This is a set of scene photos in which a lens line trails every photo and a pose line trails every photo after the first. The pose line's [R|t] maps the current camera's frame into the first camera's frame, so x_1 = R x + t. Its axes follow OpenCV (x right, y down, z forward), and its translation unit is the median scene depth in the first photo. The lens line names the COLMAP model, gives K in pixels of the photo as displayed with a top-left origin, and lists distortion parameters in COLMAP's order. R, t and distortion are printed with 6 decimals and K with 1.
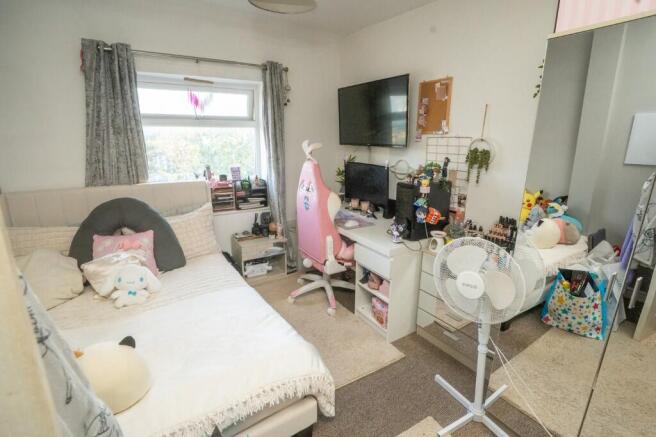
lens RADIAL K [[307.9, 0, 328.4], [0, 307.9, 216.0], [0, 0, 1]] dist [-0.024637, 0.000949]
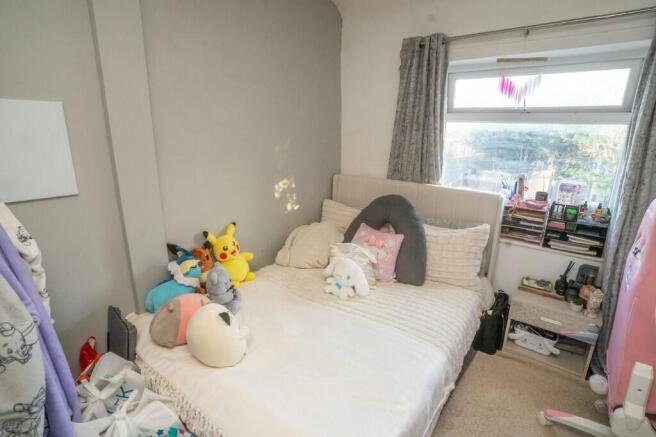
lens RADIAL K [[329.8, 0, 328.6], [0, 329.8, 217.6], [0, 0, 1]] dist [-0.033072, 0.001775]
pose [[0.342387, 0.253145, -0.904814, 0.203006], [-0.244648, 0.953821, 0.174279, -0.104602], [0.907149, 0.161690, 0.388507, 0.334855]]
